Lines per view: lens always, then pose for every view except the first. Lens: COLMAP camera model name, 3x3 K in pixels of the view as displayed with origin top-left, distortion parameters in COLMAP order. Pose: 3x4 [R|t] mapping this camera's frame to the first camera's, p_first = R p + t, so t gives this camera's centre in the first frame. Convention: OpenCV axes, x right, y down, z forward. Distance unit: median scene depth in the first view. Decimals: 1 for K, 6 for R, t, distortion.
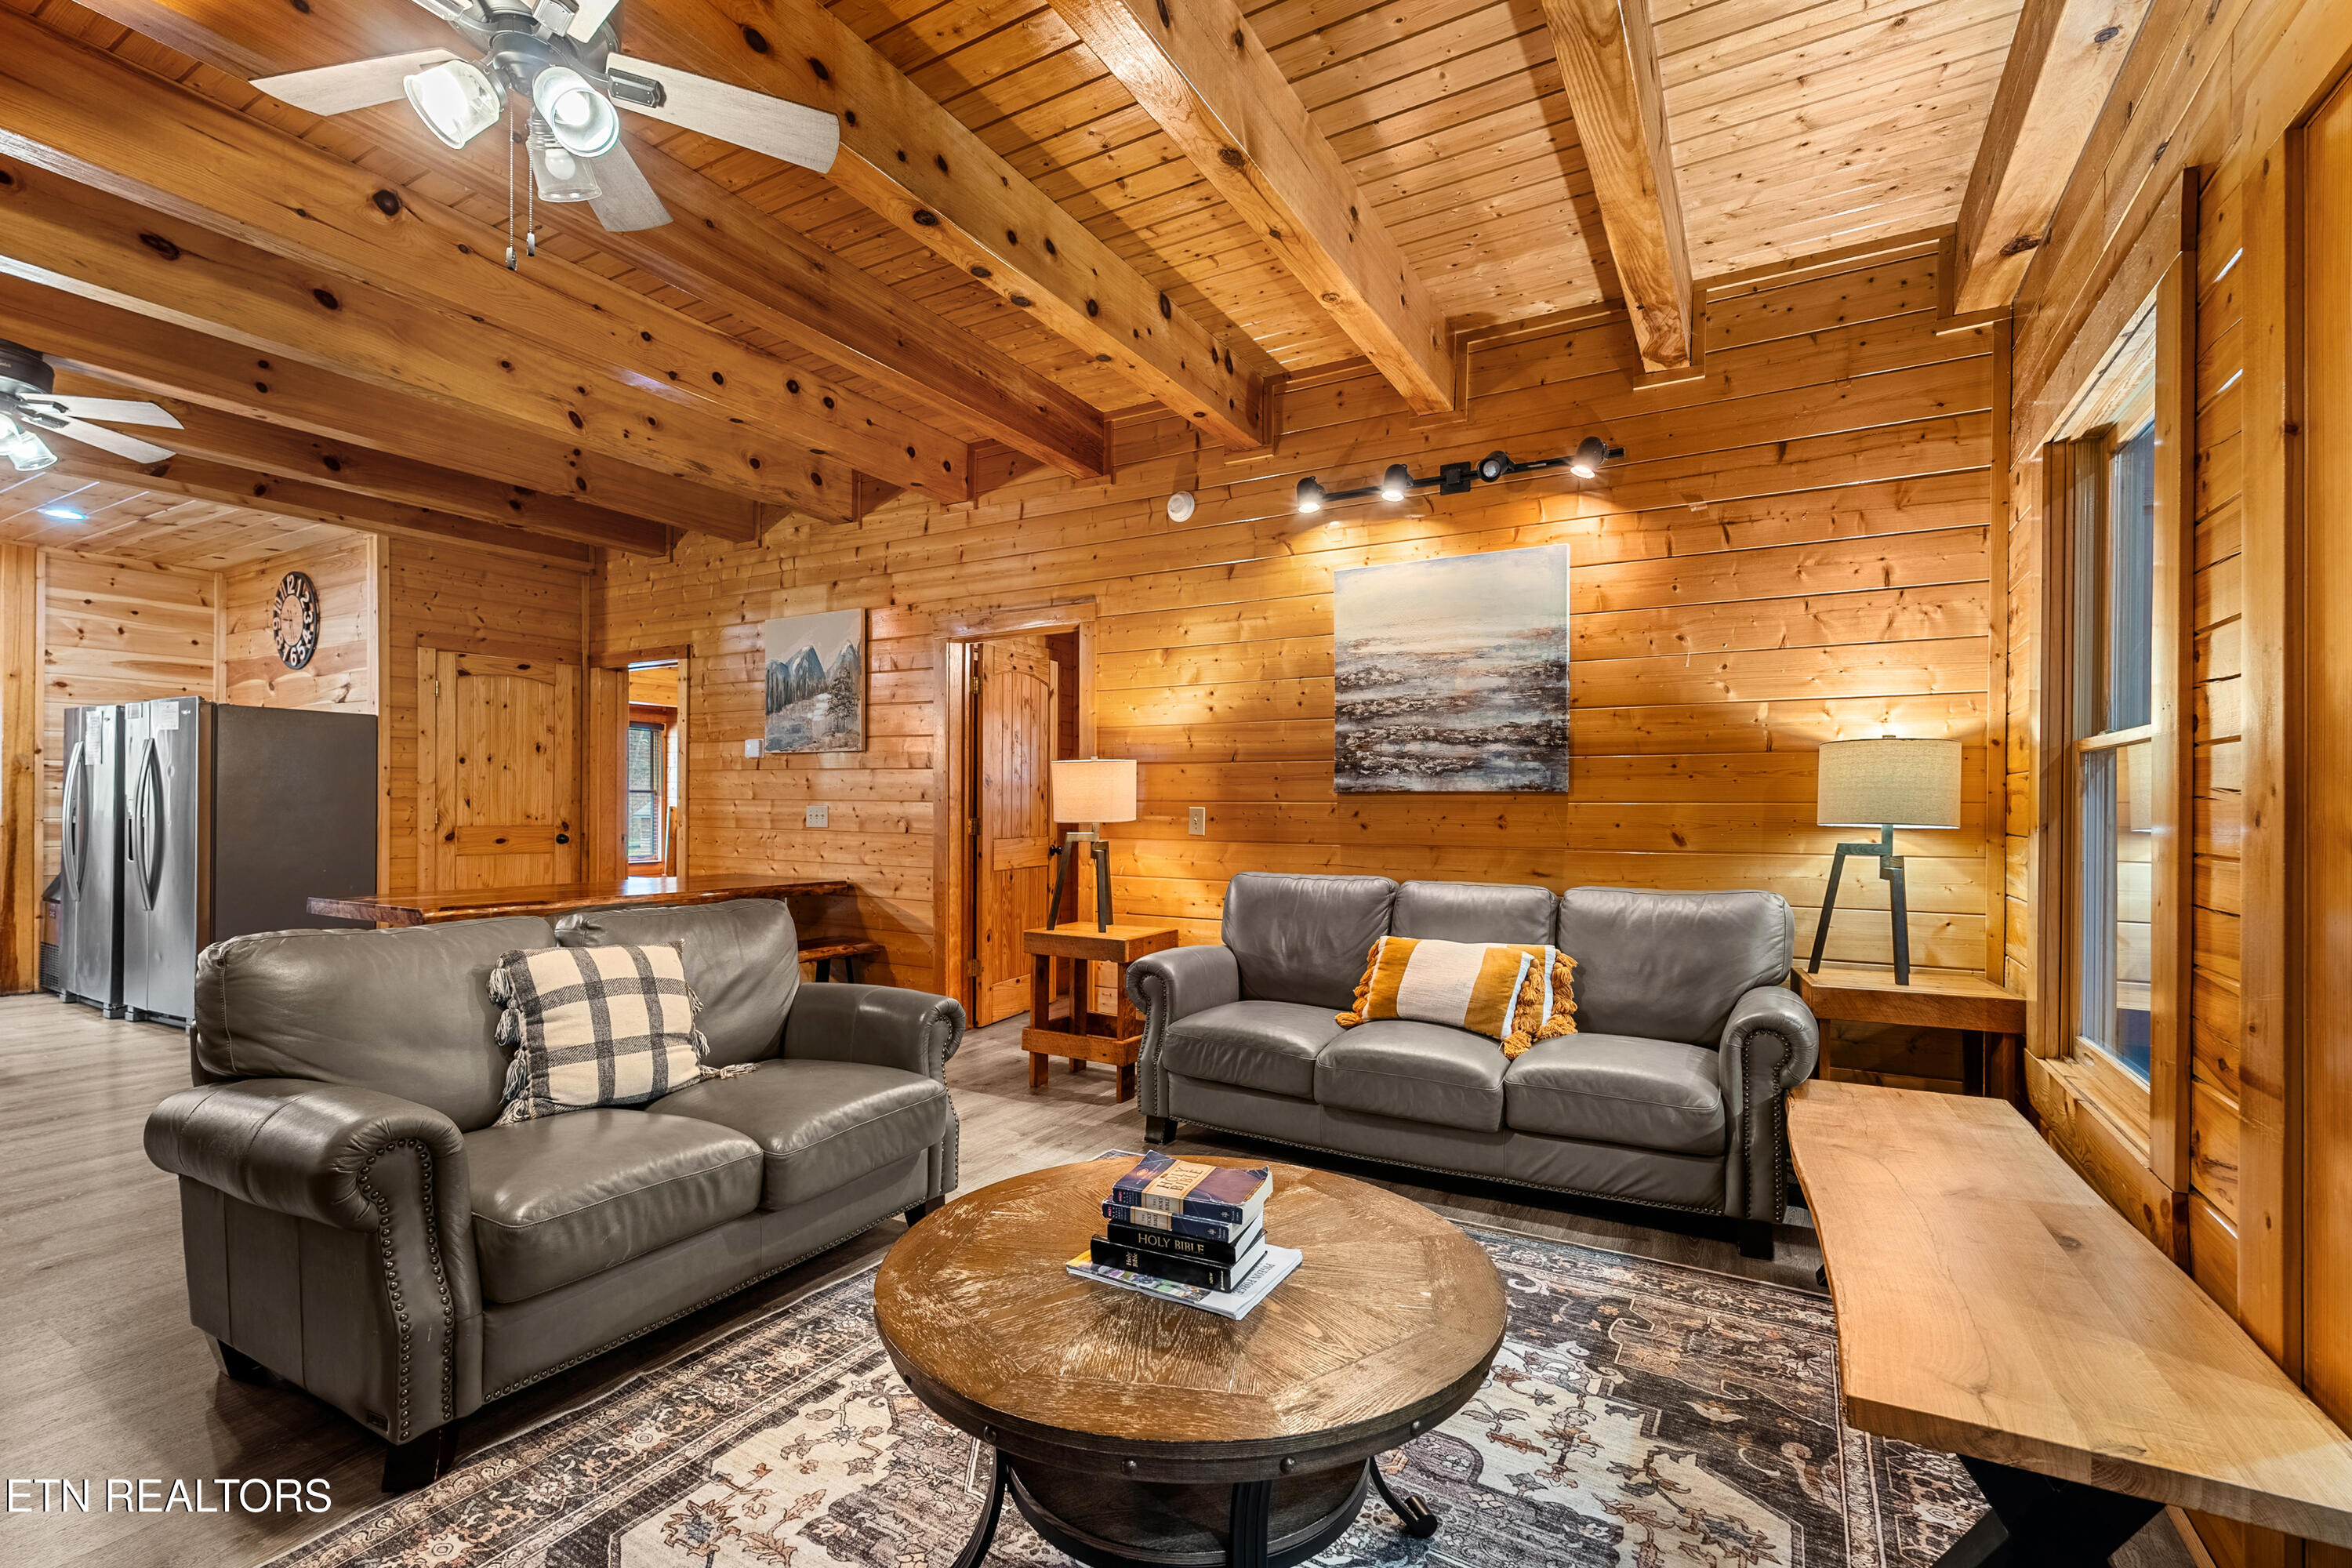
lens RADIAL K [[1050.1, 0, 1155.0], [0, 1050.1, 804.6], [0, 0, 1]] dist [0.004728, 0.000749]
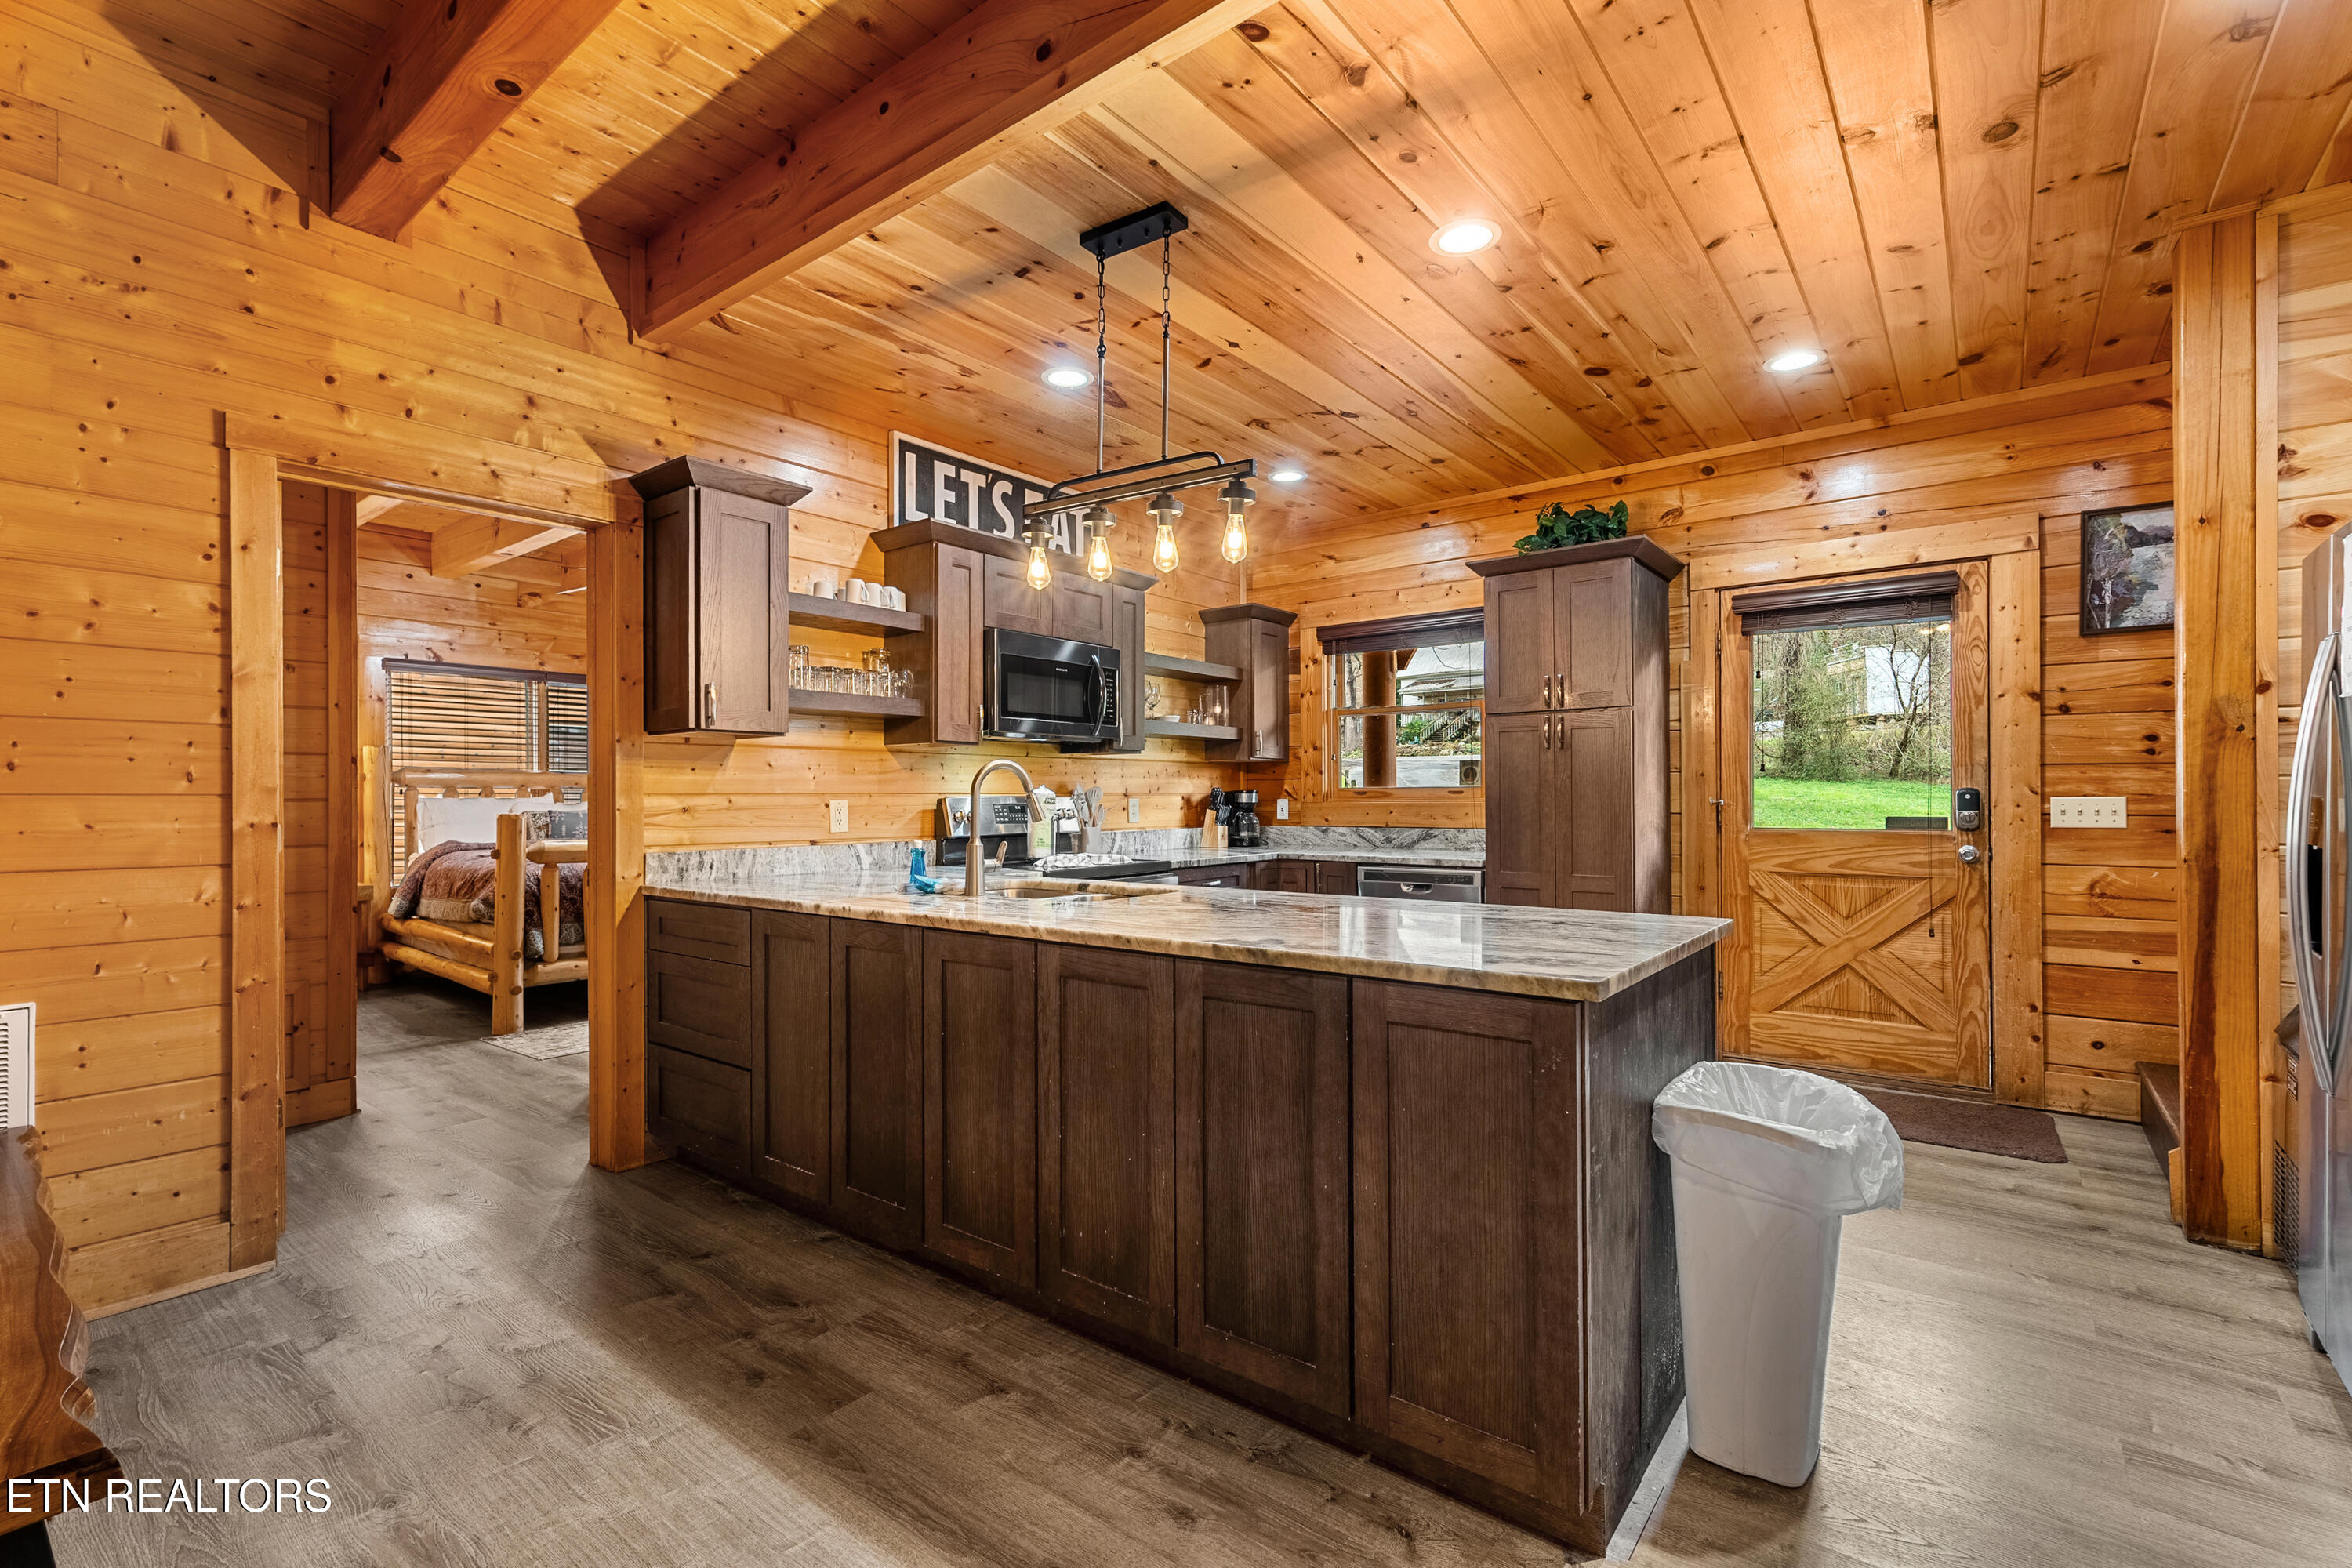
lens RADIAL K [[1050.1, 0, 1154.8], [0, 1050.1, 797.9], [0, 0, 1]] dist [0.004728, 0.000749]
pose [[-0.148666, -0.005653, -0.988871, -0.577420], [0.006788, 0.999954, -0.006737, -0.006369], [0.988864, -0.007715, -0.148621, 0.629519]]
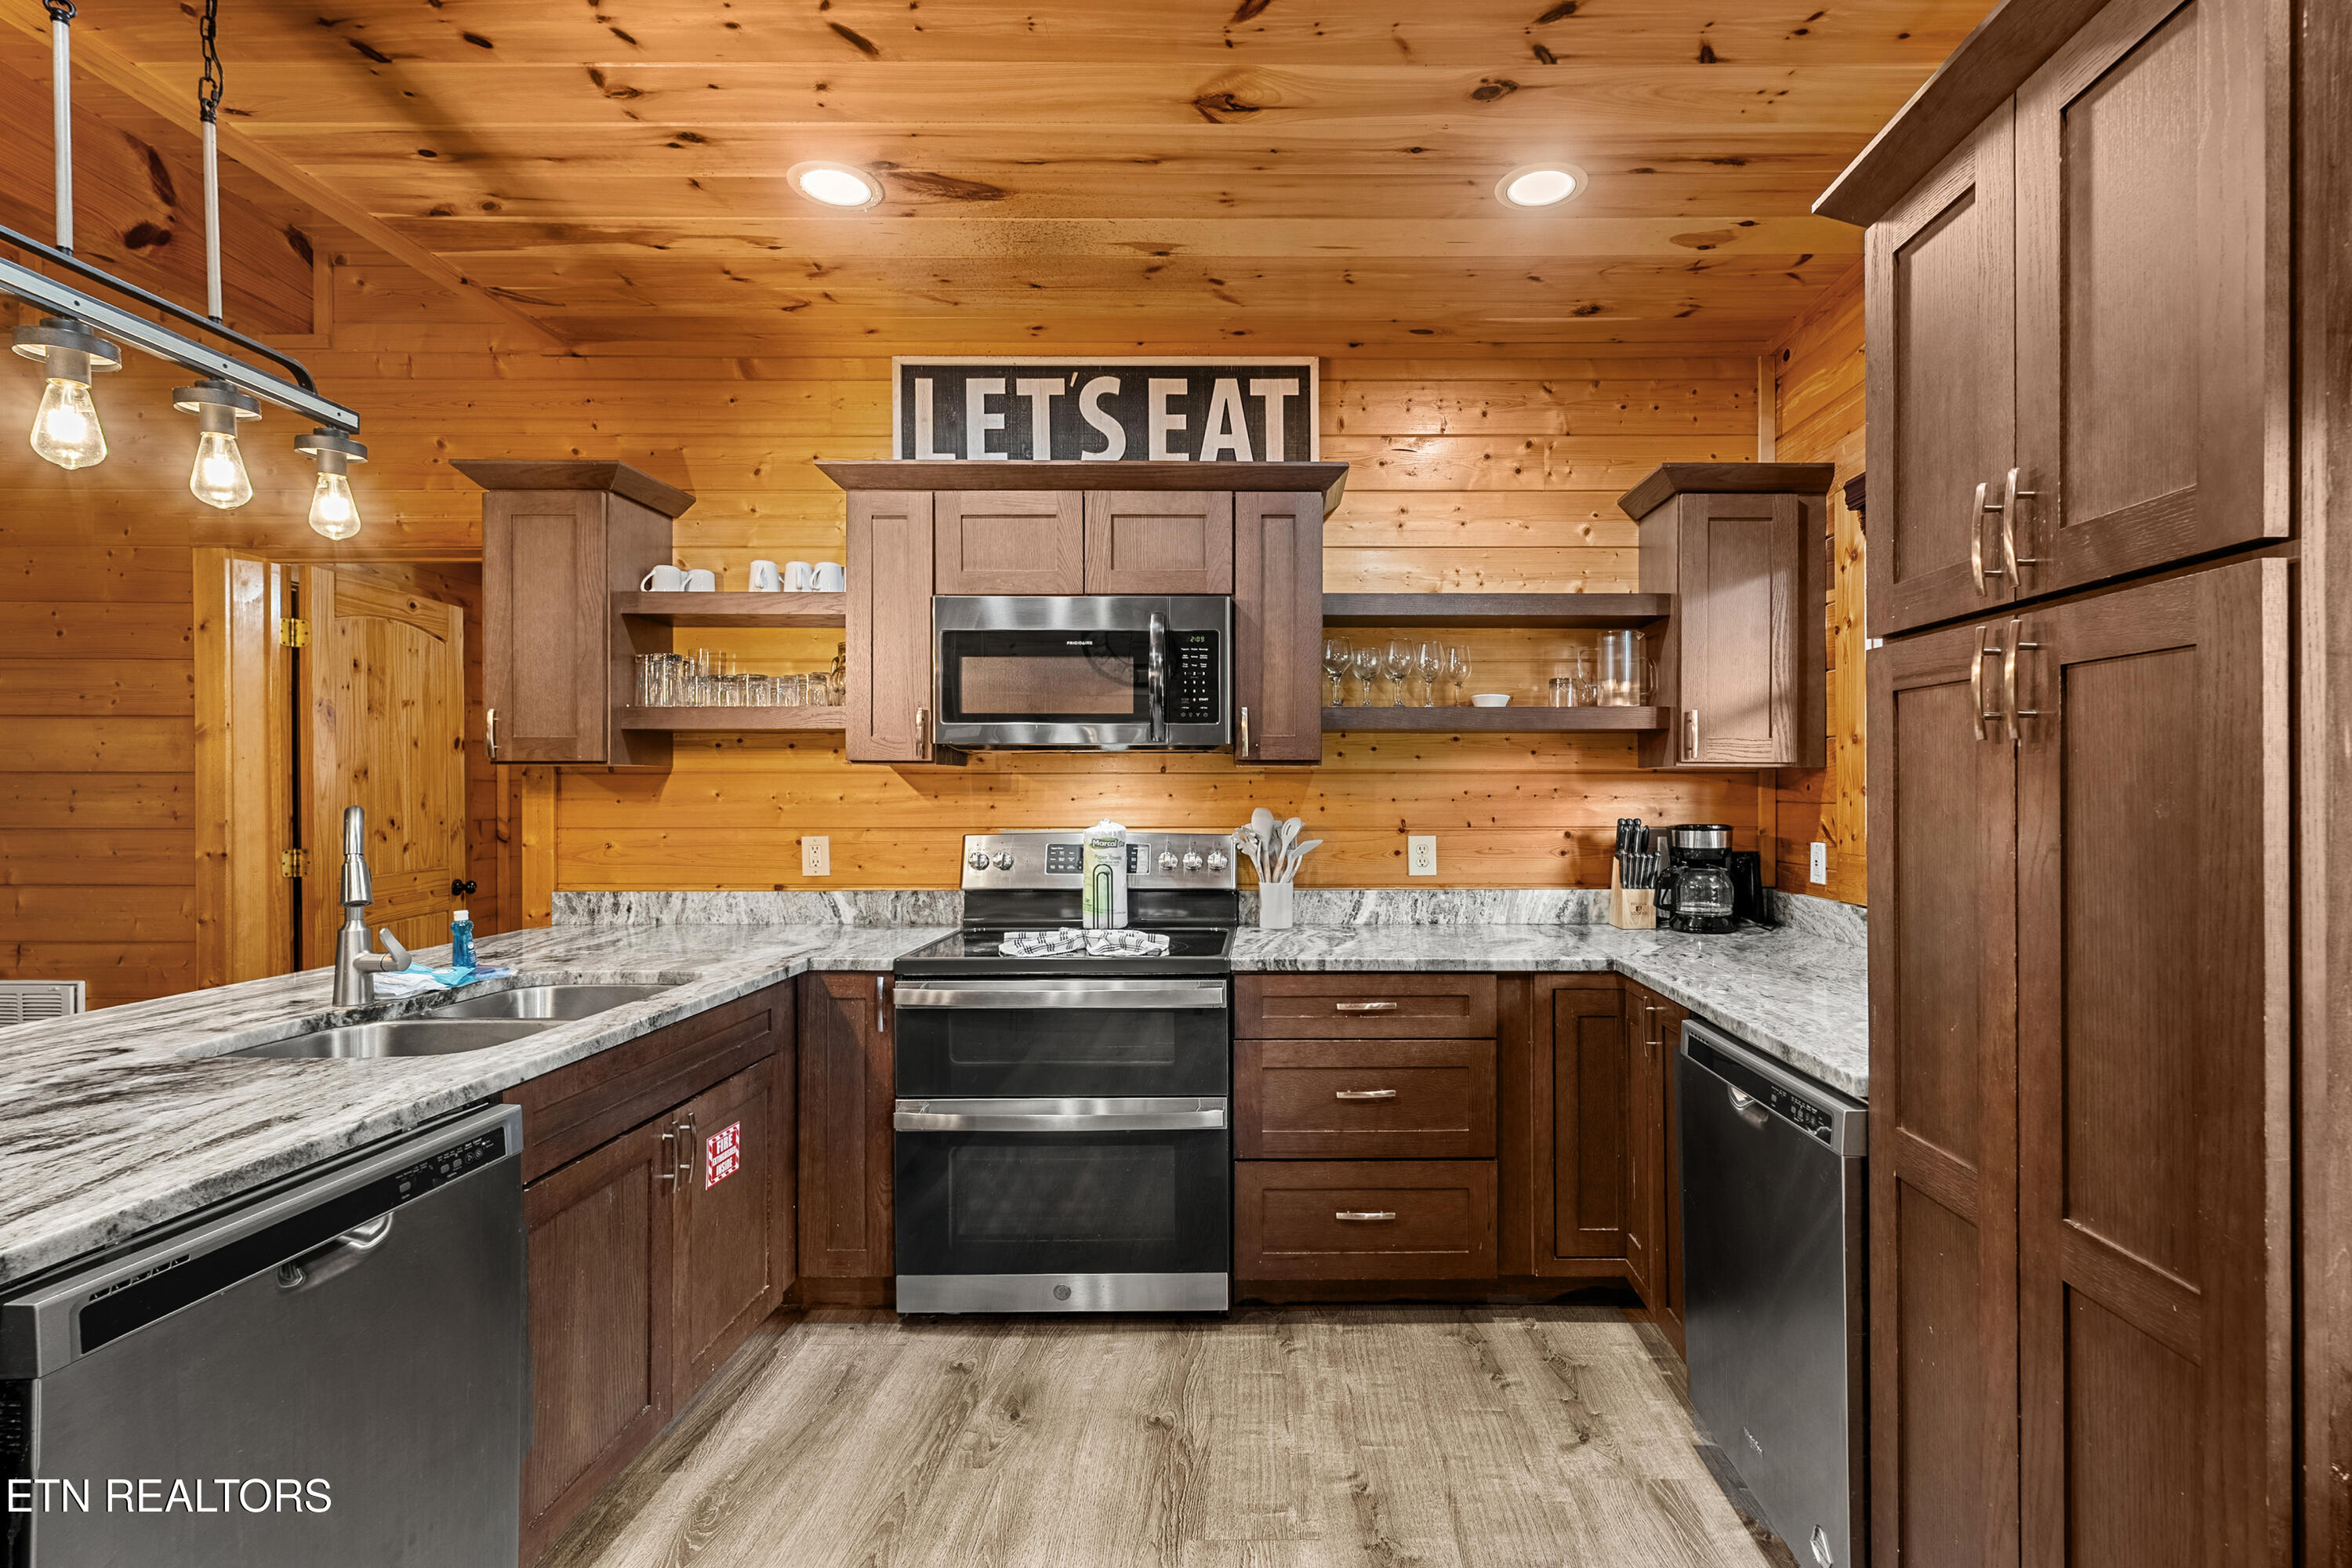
lens RADIAL K [[1050.1, 0, 1182.3], [0, 1050.1, 808.3], [0, 0, 1]] dist [0.004728, 0.000749]
pose [[-0.863920, -0.005579, -0.503597, -1.102796], [-0.006234, 0.999980, -0.000384, -0.026341], [0.503590, 0.002808, -0.863938, 0.897383]]
